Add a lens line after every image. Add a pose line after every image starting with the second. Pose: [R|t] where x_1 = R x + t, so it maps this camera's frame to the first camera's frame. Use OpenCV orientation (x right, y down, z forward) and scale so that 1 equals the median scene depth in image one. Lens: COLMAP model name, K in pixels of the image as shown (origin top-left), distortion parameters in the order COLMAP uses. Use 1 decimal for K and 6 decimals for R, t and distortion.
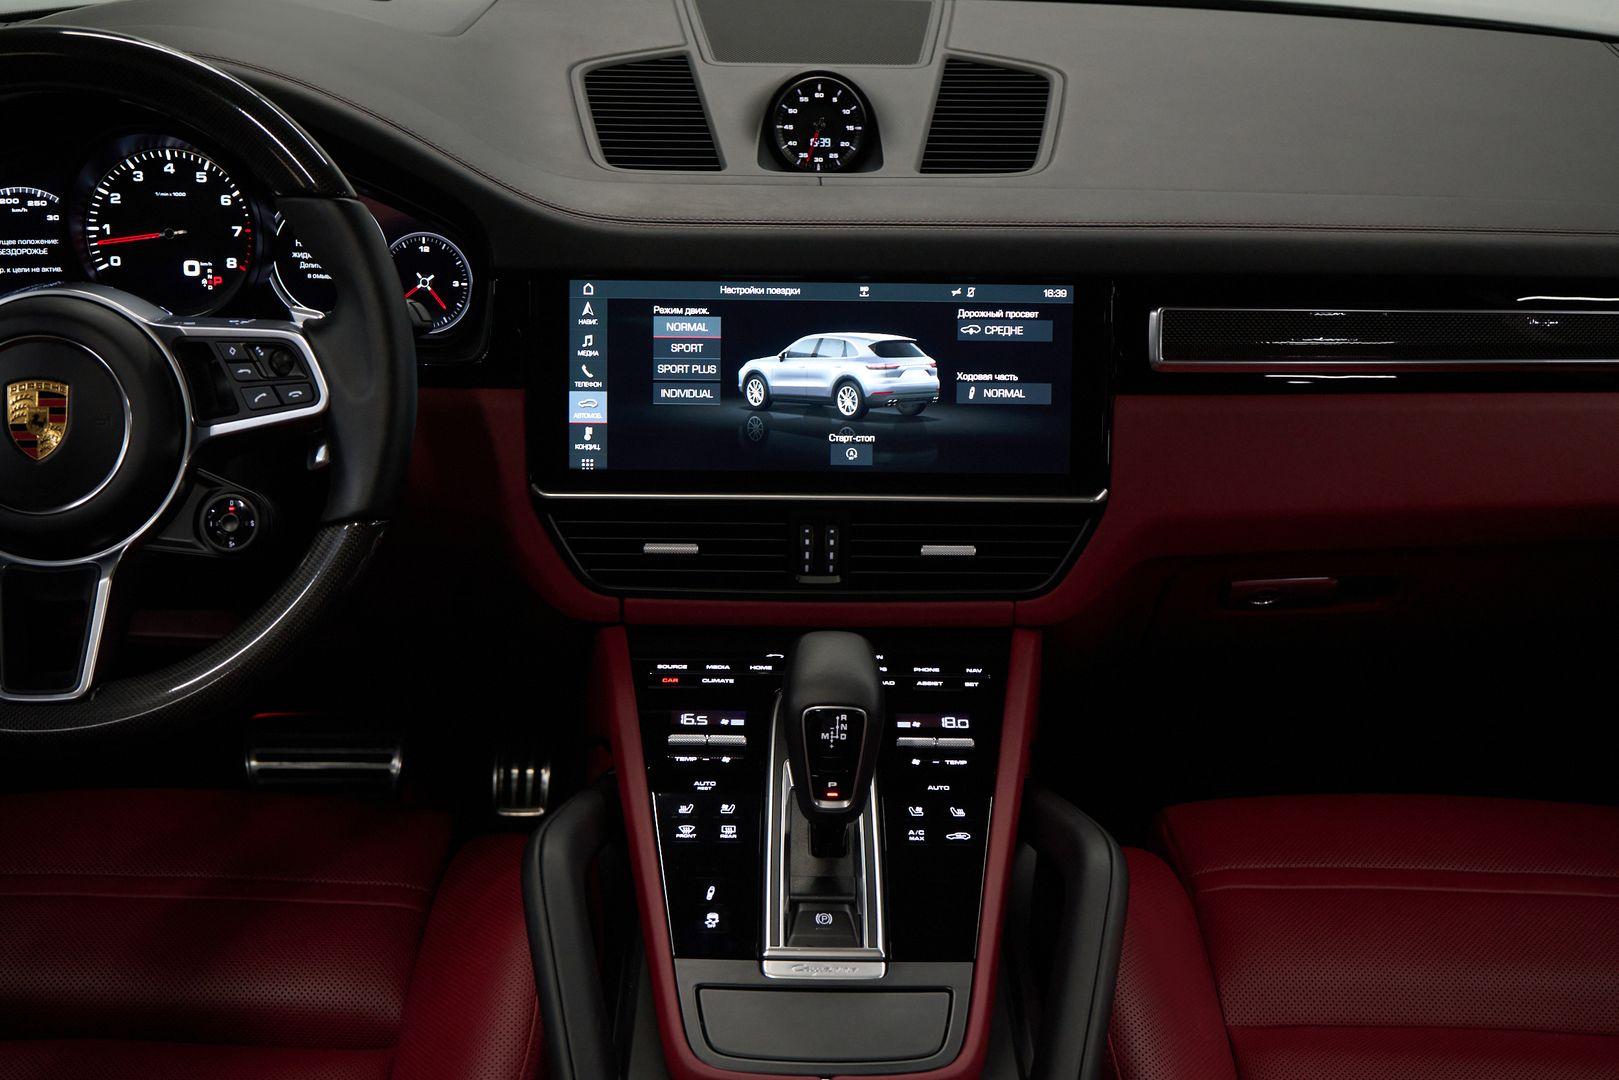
lens RADIAL K [[2294.7, 0, 814.1], [0, 2294.7, 539.6], [0, 0, 1]] dist [-0.005194, 0.000000]
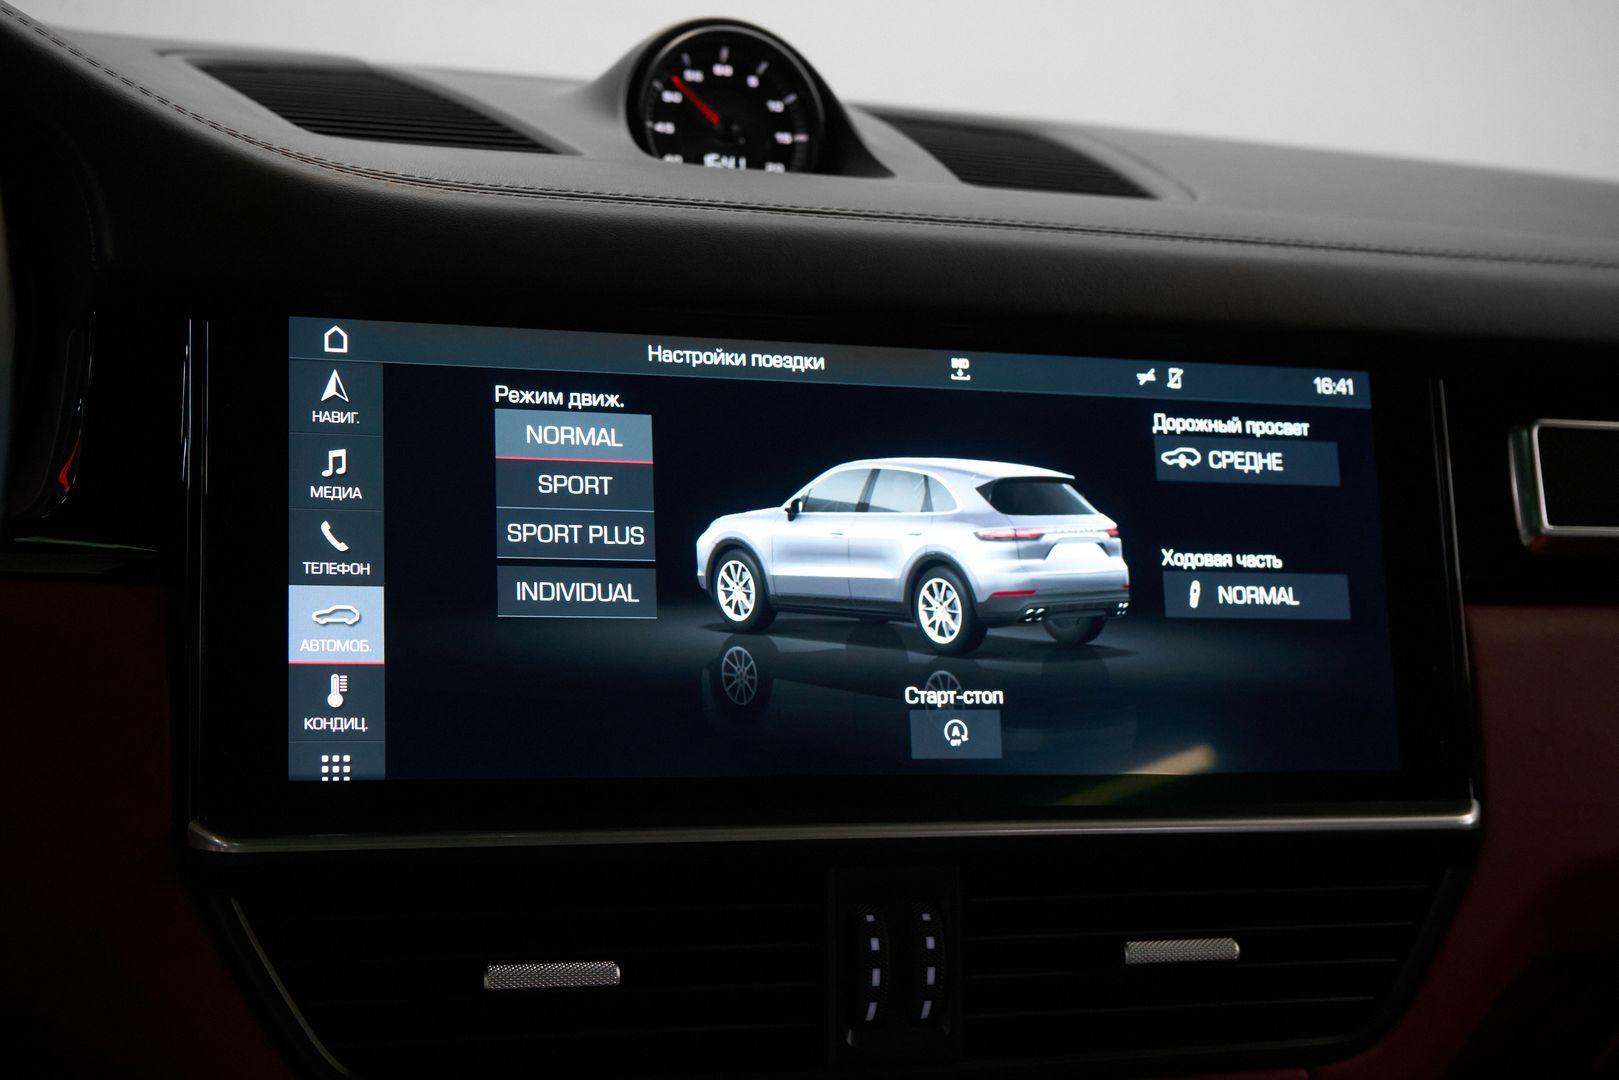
lens RADIAL K [[2371.9, 0, 804.5], [0, 2371.9, 529.4], [0, 0, 1]] dist [0.033606, 0.000000]
pose [[0.951696, 0.010362, 0.306866, -0.147863], [0.073996, 0.962233, -0.261979, 0.040440], [-0.297991, 0.272031, 0.914987, 0.593913]]
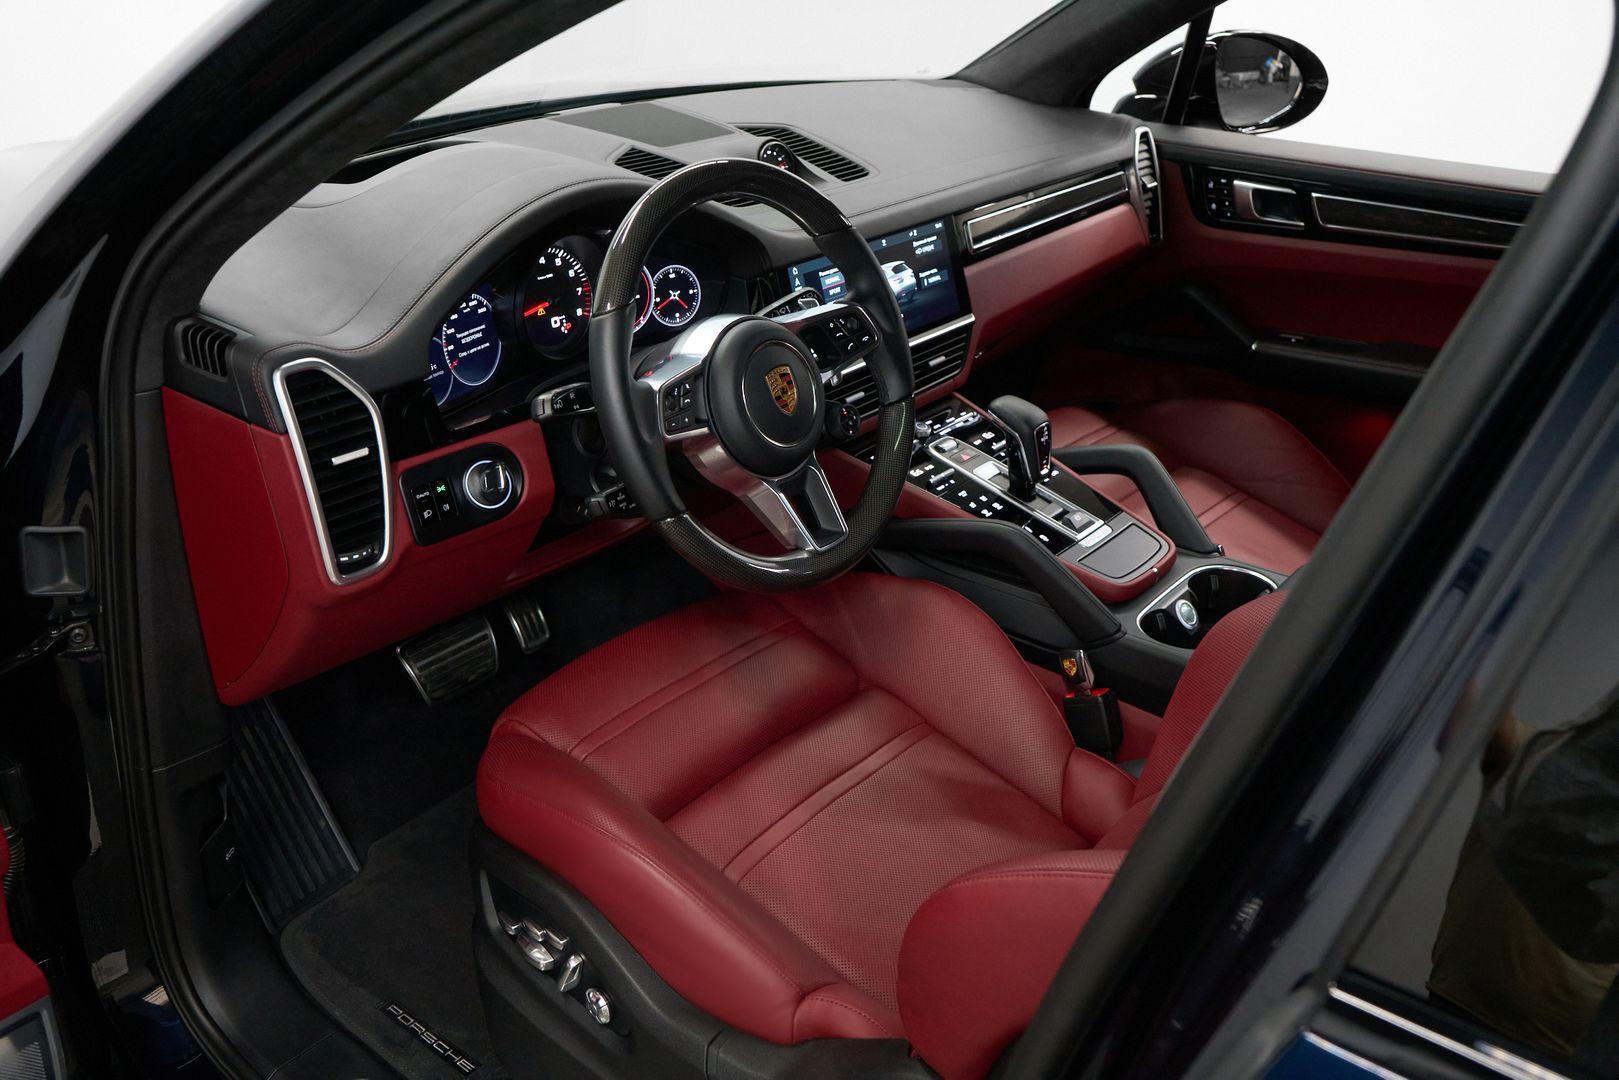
lens RADIAL K [[1426.1, 0, 812.0], [0, 1426.1, 544.0], [0, 0, 1]] dist [-0.054663, 0.000655]
pose [[0.628351, -0.344592, 0.697446, -0.943242], [0.283249, 0.936344, 0.207439, -0.136114], [-0.724531, 0.067206, 0.685958, 0.233863]]
